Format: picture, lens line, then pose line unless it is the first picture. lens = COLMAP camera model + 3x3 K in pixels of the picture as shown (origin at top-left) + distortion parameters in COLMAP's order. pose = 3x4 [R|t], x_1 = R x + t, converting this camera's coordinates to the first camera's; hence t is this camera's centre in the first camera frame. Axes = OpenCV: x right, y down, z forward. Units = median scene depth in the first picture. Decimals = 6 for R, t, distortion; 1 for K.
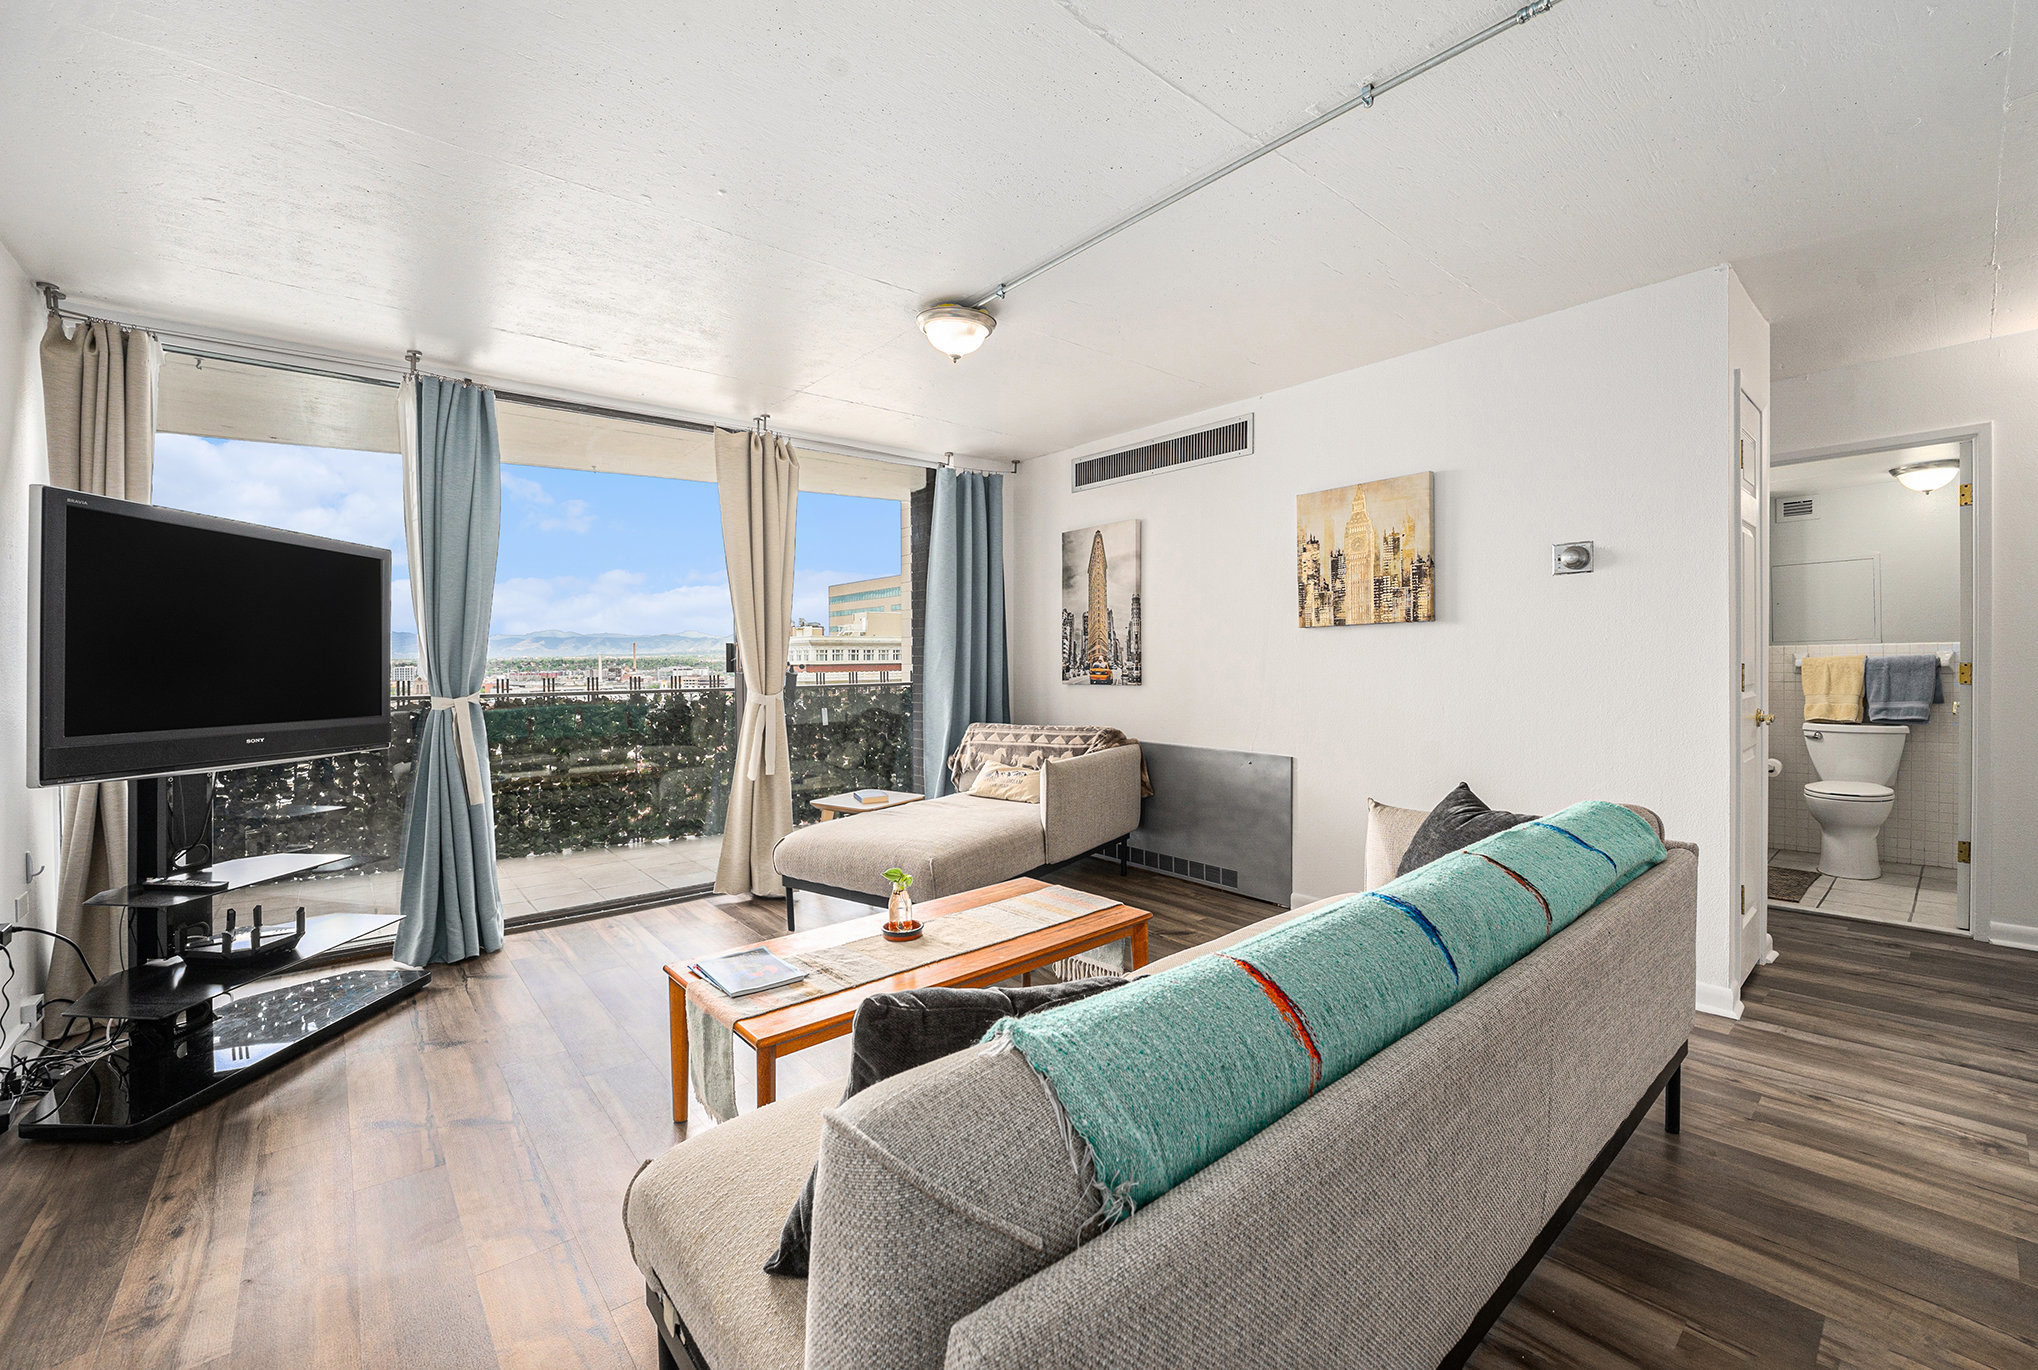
lens RADIAL K [[843.1, 0, 1044.7], [0, 843.1, 664.6], [0, 0, 1]] dist [-0.001266, -0.000046]
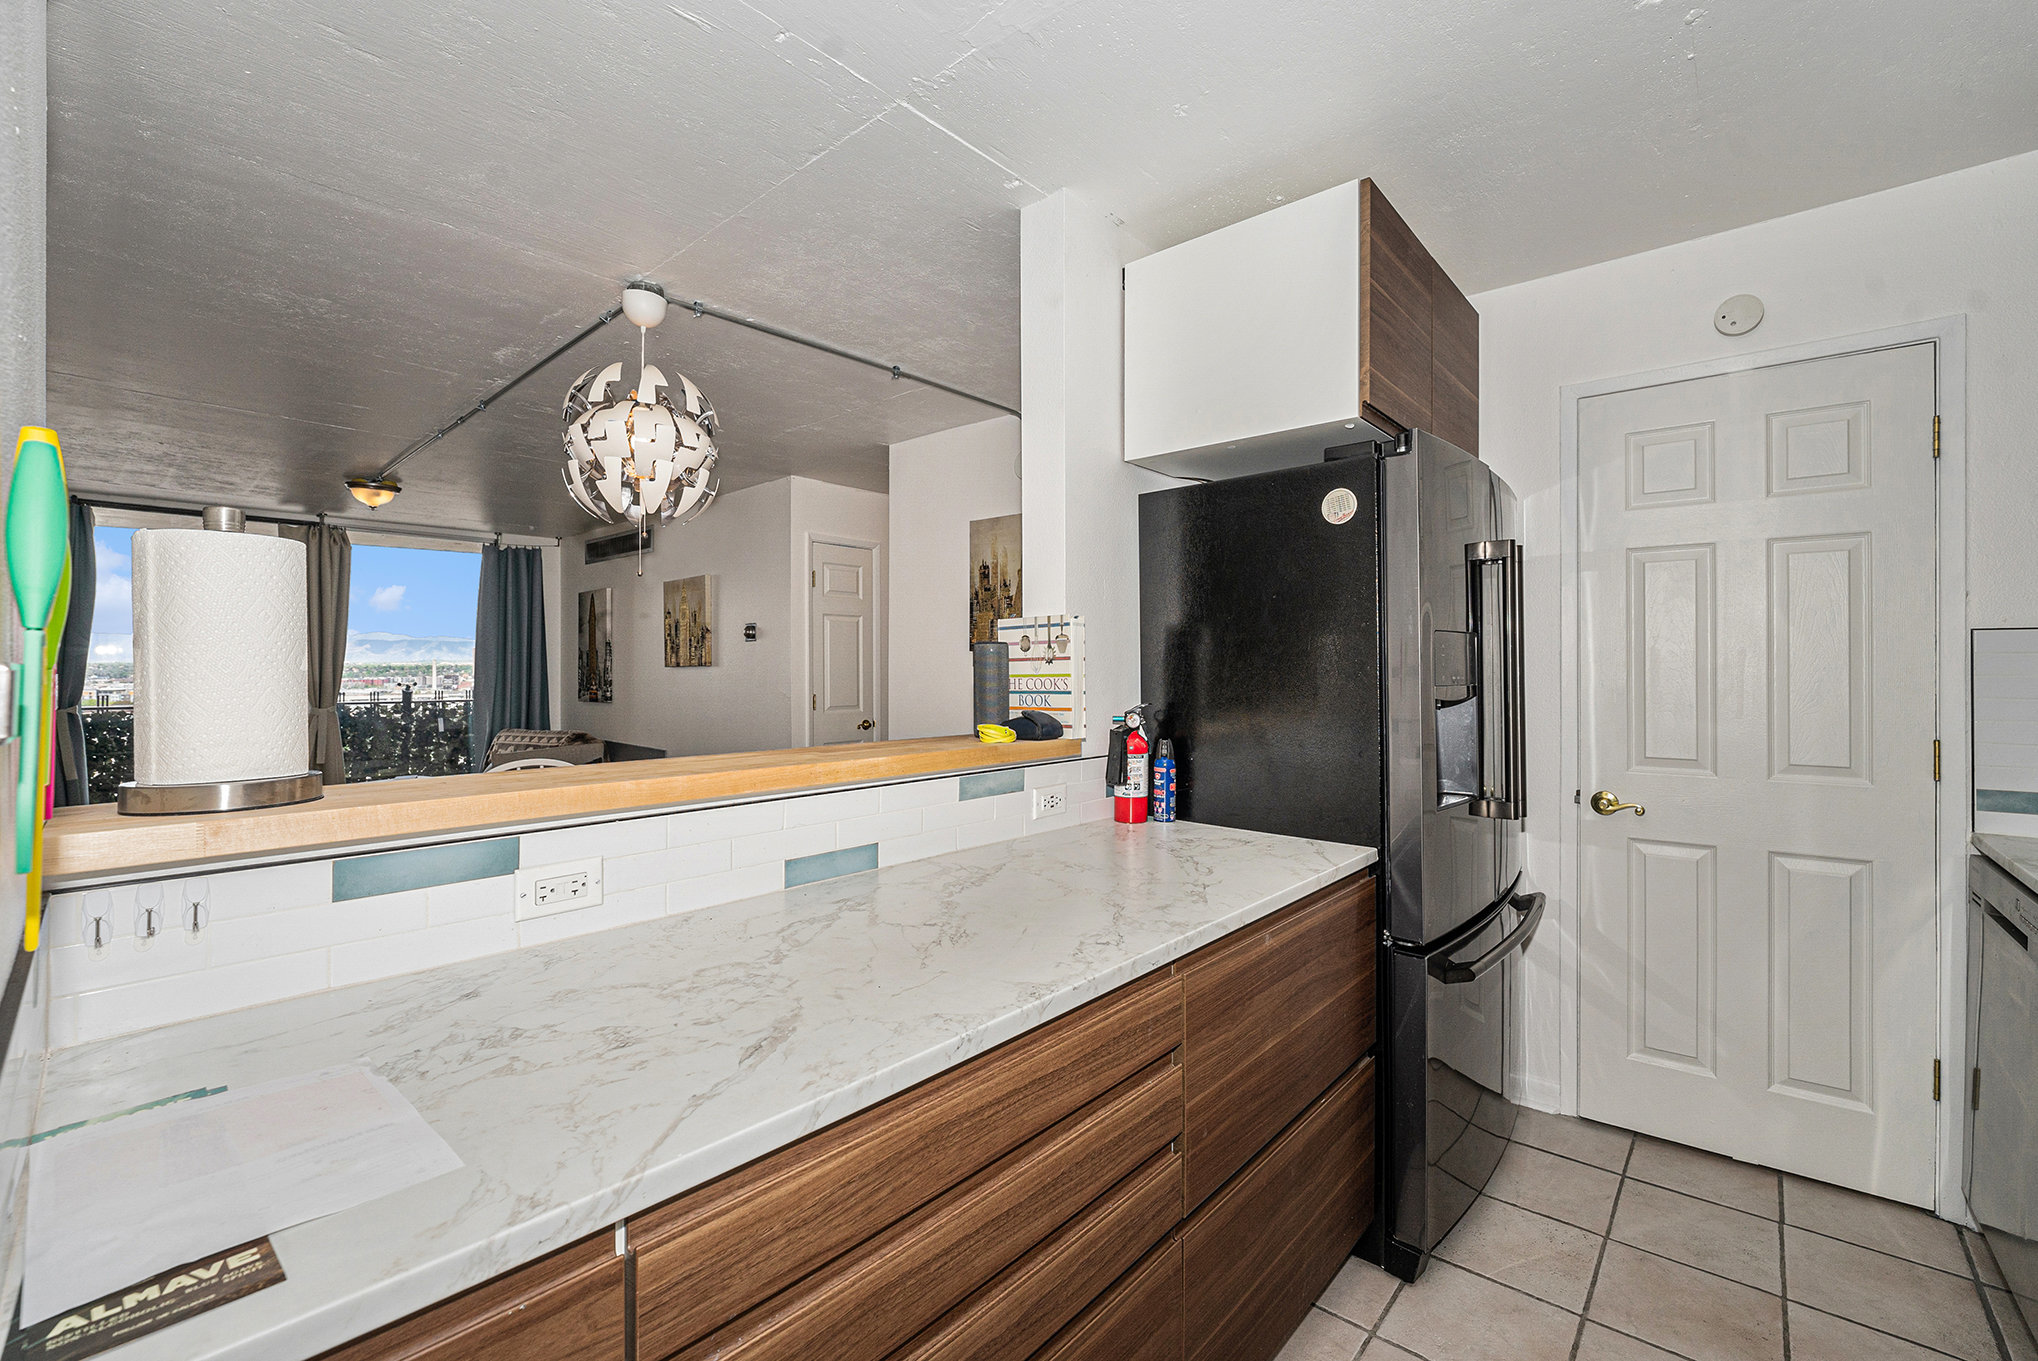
lens RADIAL K [[846.3, 0, 1019.0], [0, 846.3, 680.5], [0, 0, 1]] dist [-0.000268, 0.000139]
pose [[0.993978, 0.003569, 0.109520, 0.787604], [-0.004567, 0.999950, 0.008867, -0.035753], [-0.109483, -0.009314, 0.993945, -0.639930]]
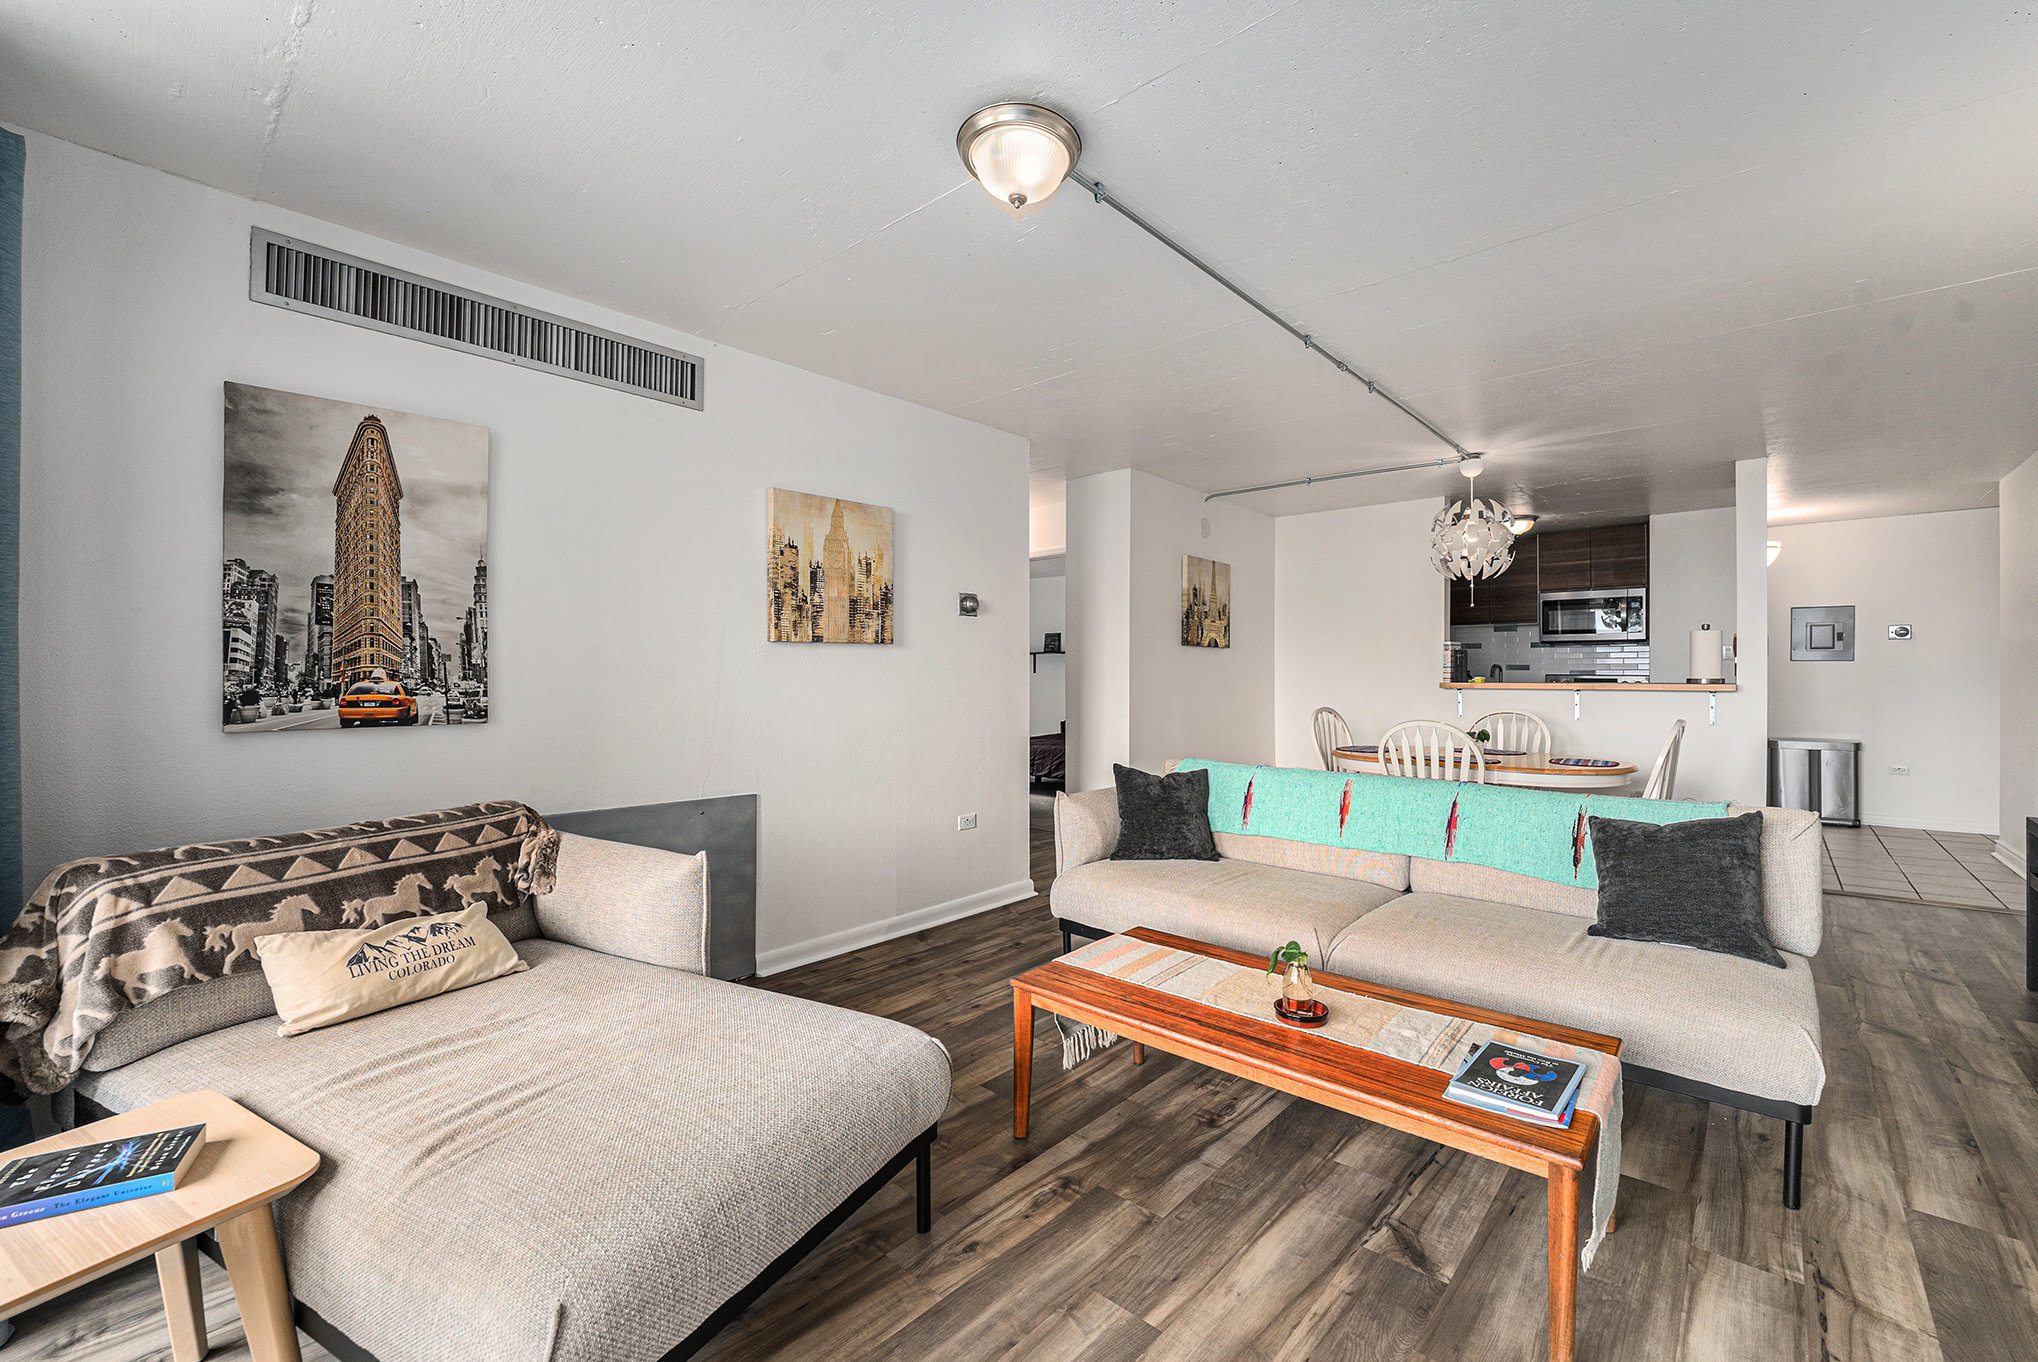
lens RADIAL K [[846.3, 0, 1019.0], [0, 846.3, 681.0], [0, 0, 1]] dist [-0.000268, 0.000139]
pose [[-0.109667, 0.000262, 0.993968, -0.590172], [0.004493, 0.999990, 0.000232, -0.002245], [-0.993958, 0.004491, -0.109667, 0.849263]]
